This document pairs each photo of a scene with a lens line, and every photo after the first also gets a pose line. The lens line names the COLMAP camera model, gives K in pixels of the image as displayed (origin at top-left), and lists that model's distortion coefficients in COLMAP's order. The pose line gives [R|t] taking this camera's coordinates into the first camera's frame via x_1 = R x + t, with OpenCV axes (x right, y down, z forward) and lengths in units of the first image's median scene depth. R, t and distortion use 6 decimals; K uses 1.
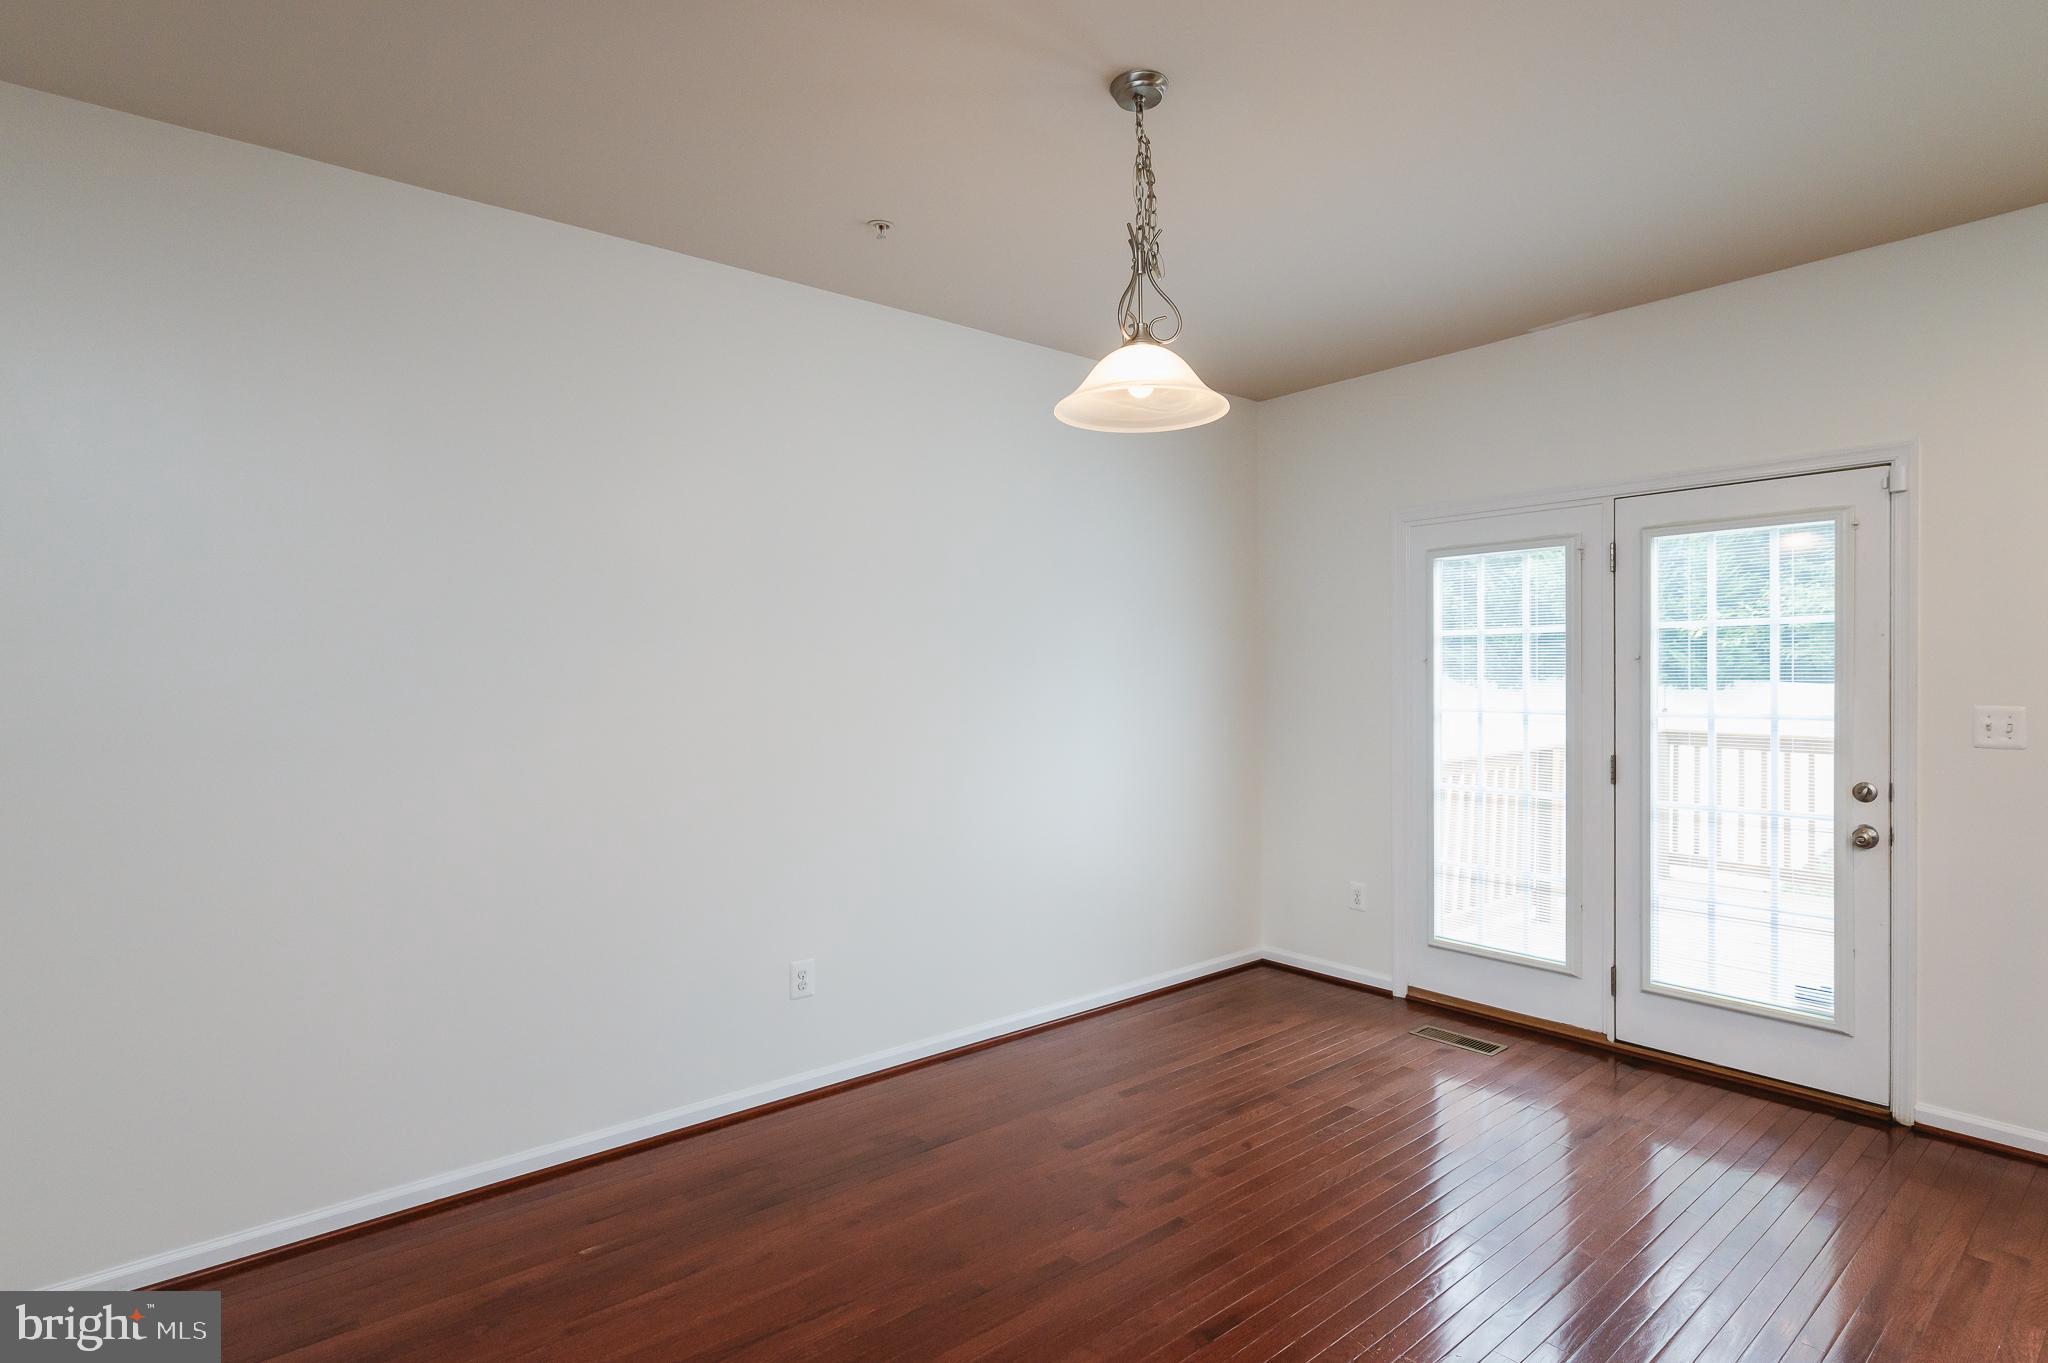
lens RADIAL K [[1037.3, 0, 1031.0], [0, 1037.3, 680.7], [0, 0, 1]] dist [-0.004185, 0.000267]
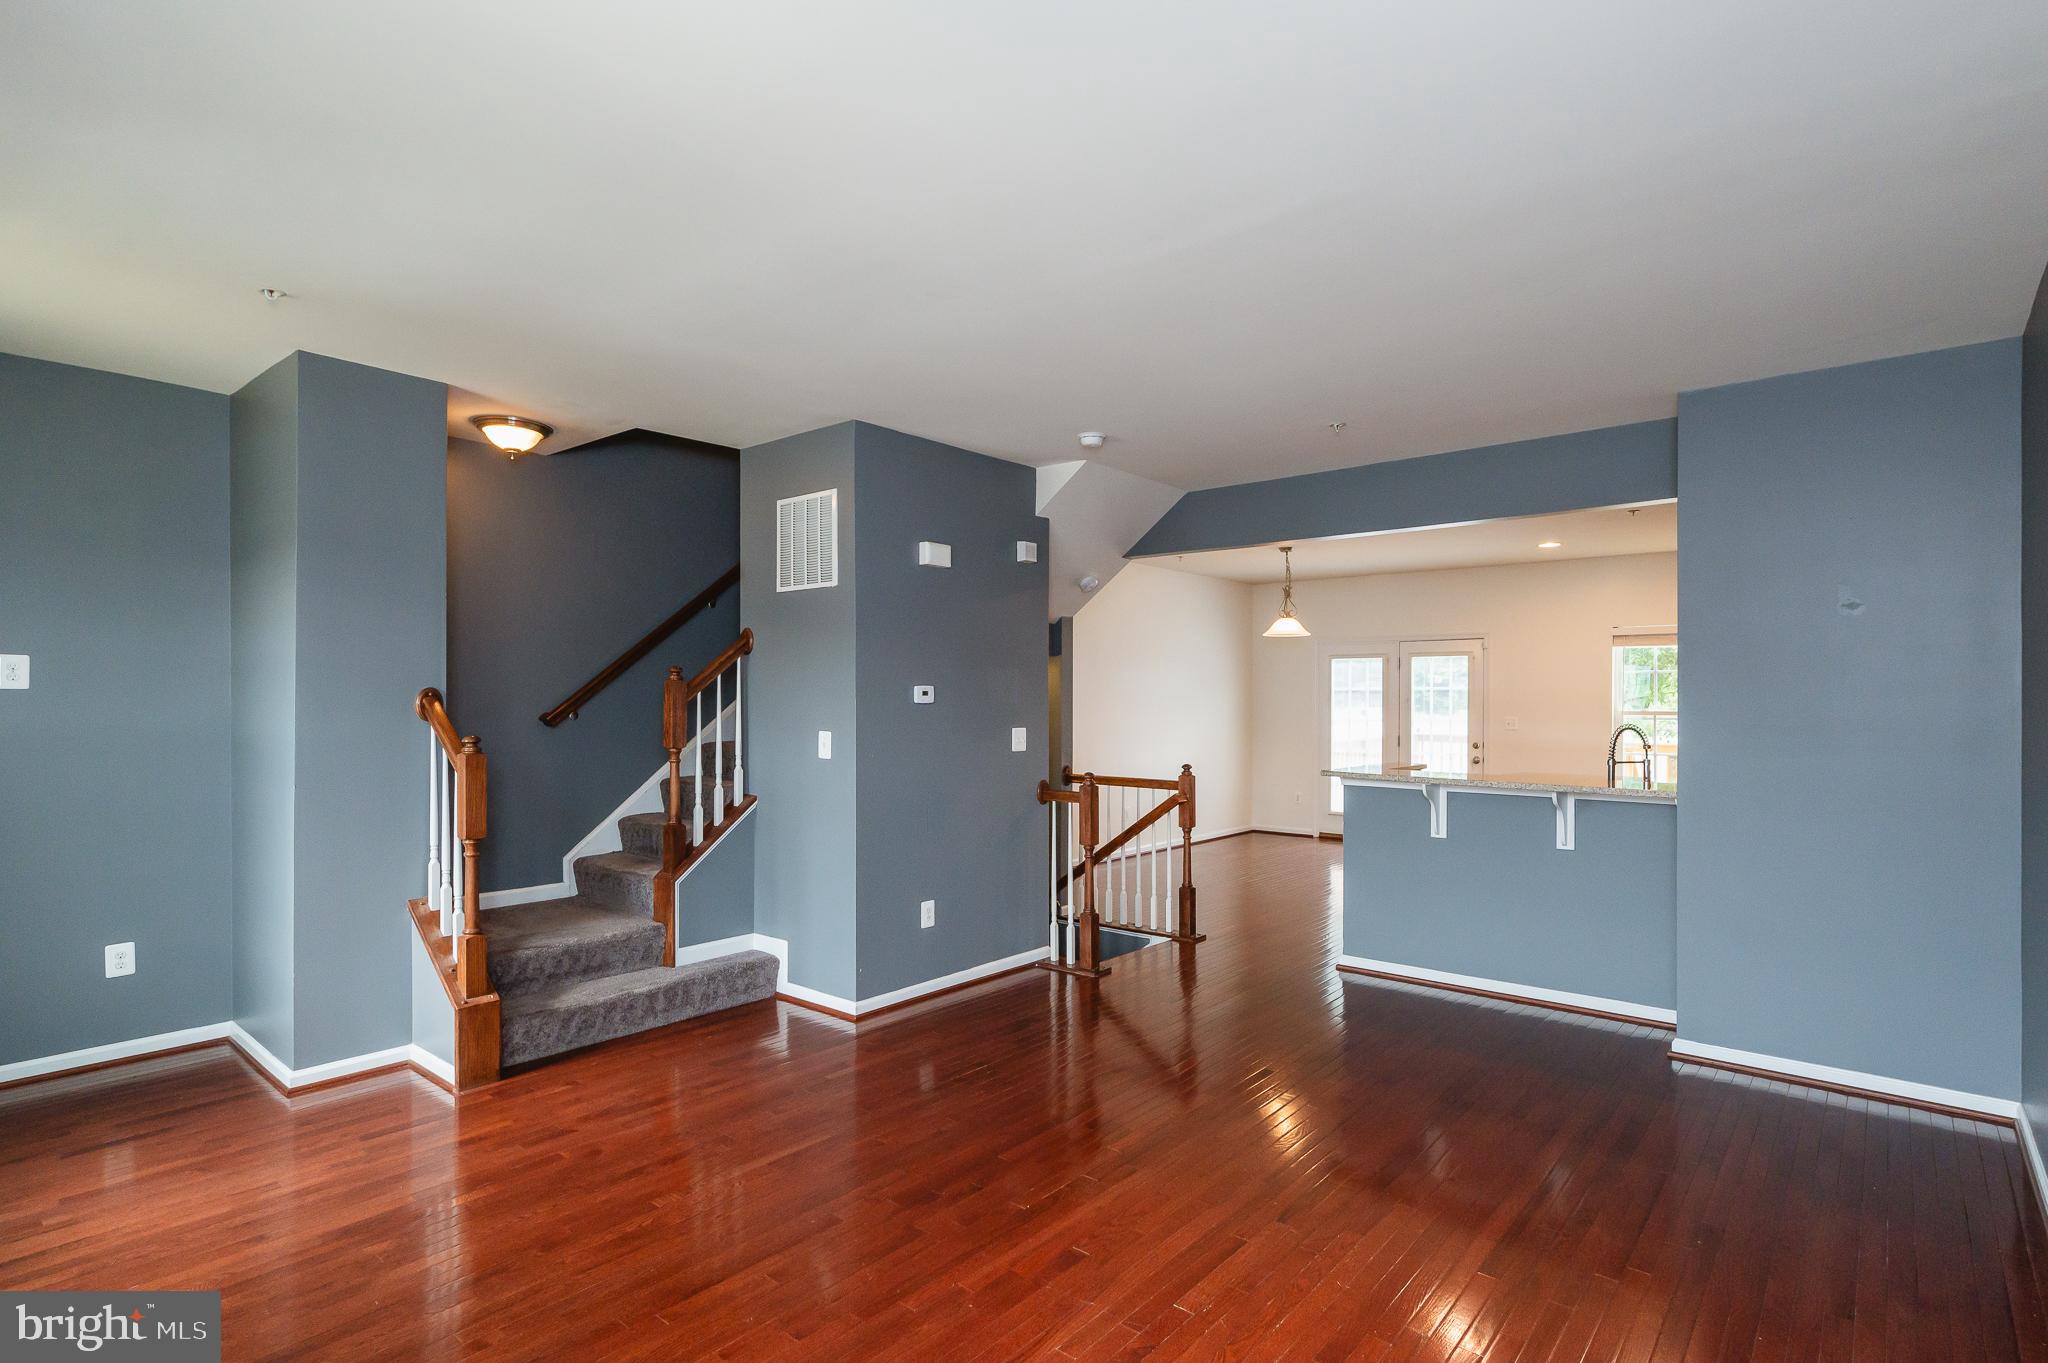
lens RADIAL K [[1037.3, 0, 997.0], [0, 1037.3, 697.0], [0, 0, 1]] dist [-0.004185, 0.000267]
pose [[0.986145, 0.009345, 0.165621, -0.964354], [-0.008182, 0.999937, -0.007702, -0.000373], [-0.165682, 0.006240, 0.986159, -1.567465]]
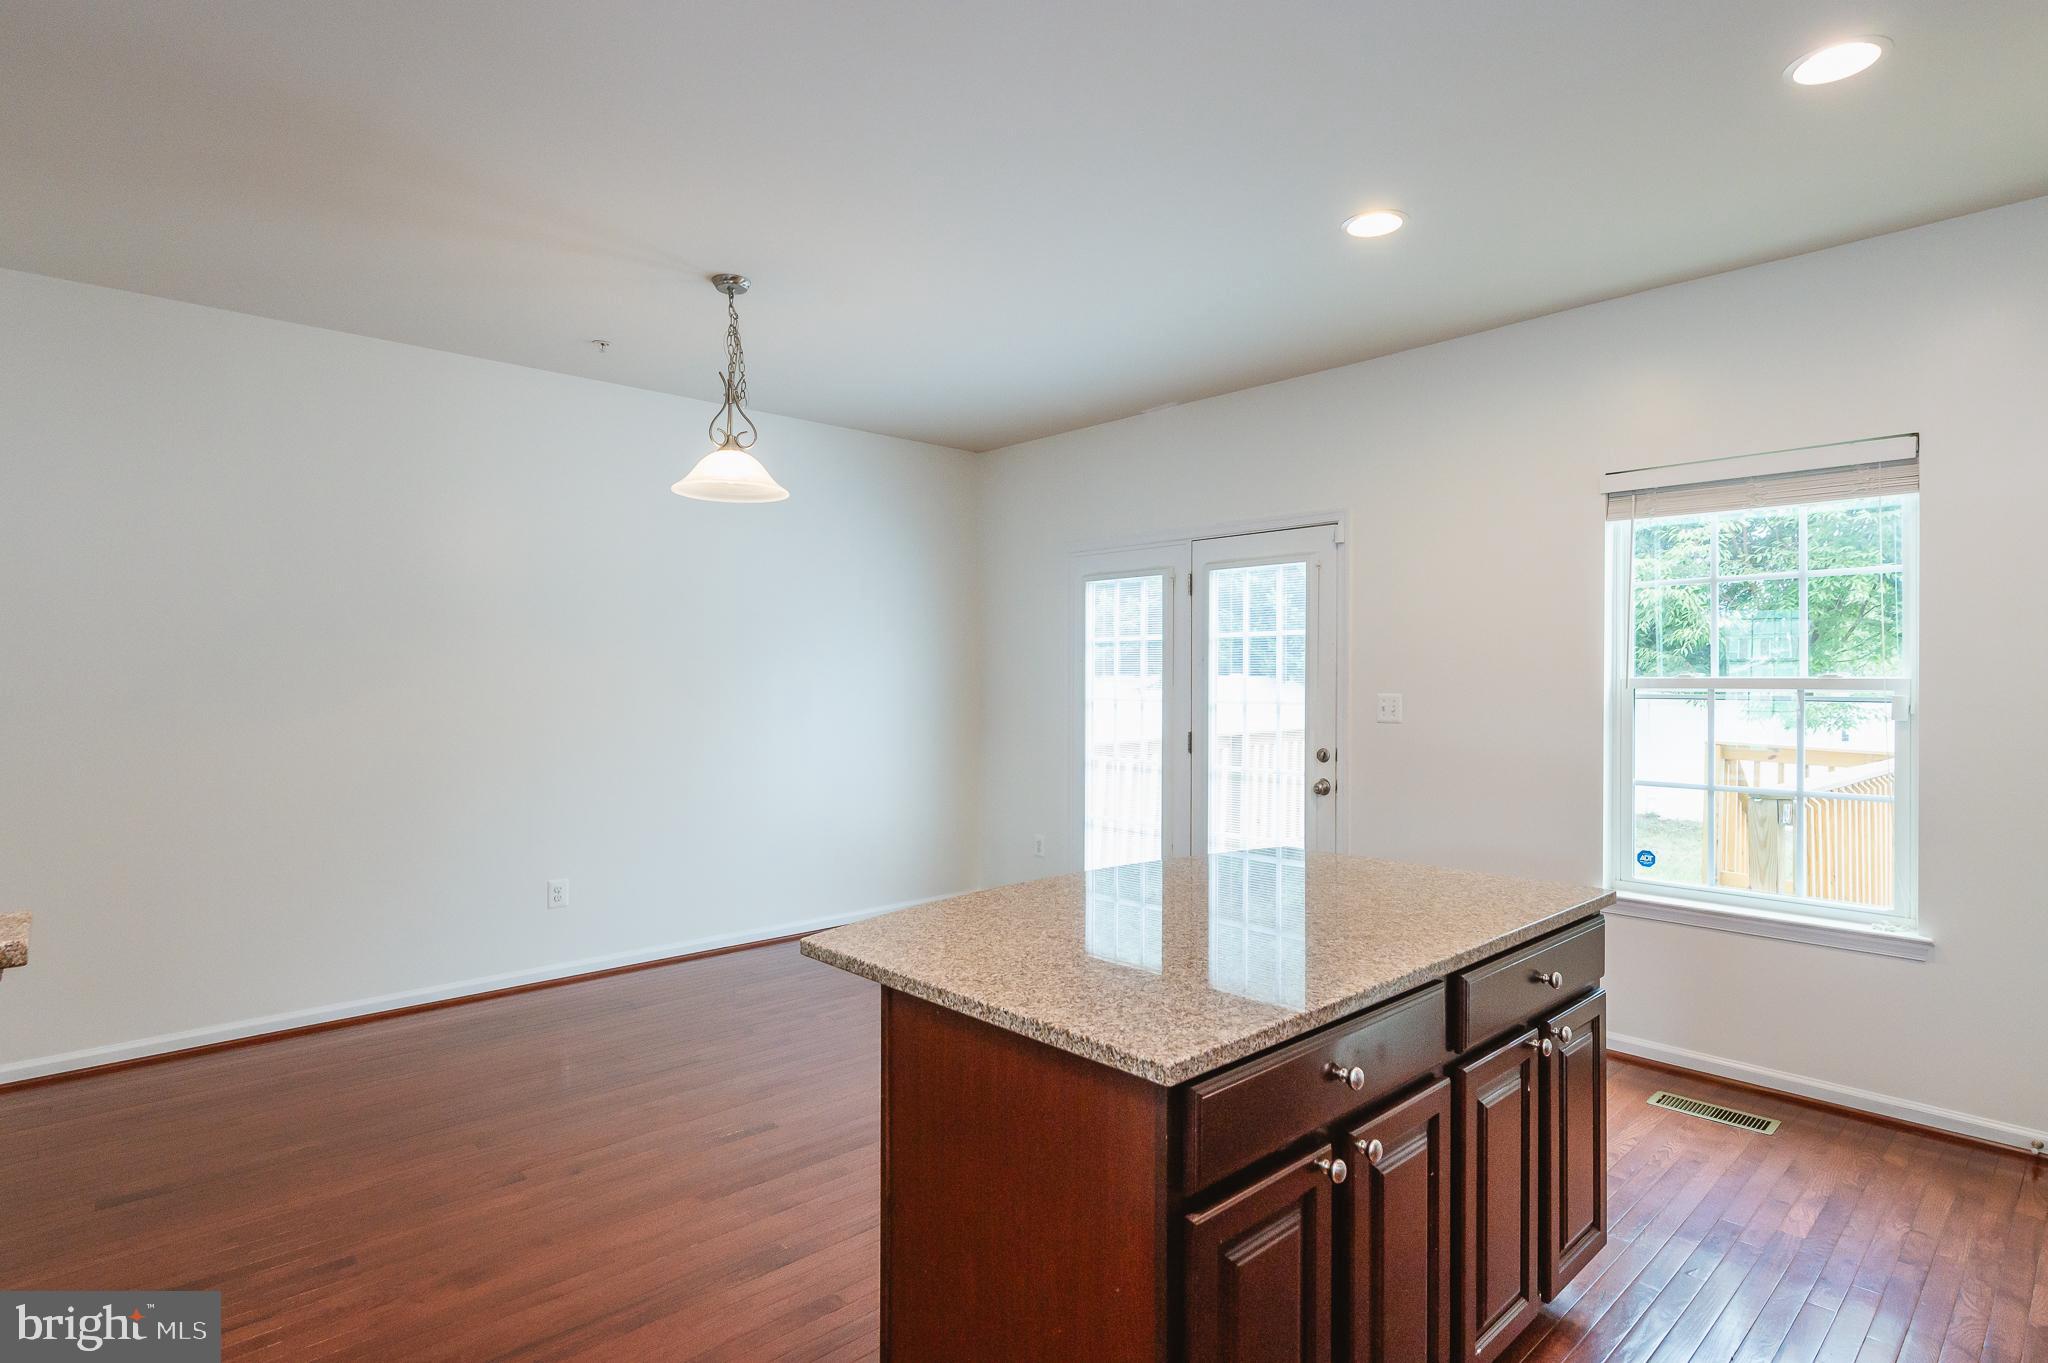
lens RADIAL K [[1037.3, 0, 1028.6], [0, 1037.3, 681.7], [0, 0, 1]] dist [-0.004185, 0.000267]
pose [[0.998481, 0.007498, 0.054589, 0.287954], [-0.007383, 0.999970, -0.002306, 0.012027], [-0.054605, 0.001900, 0.998506, -0.342672]]
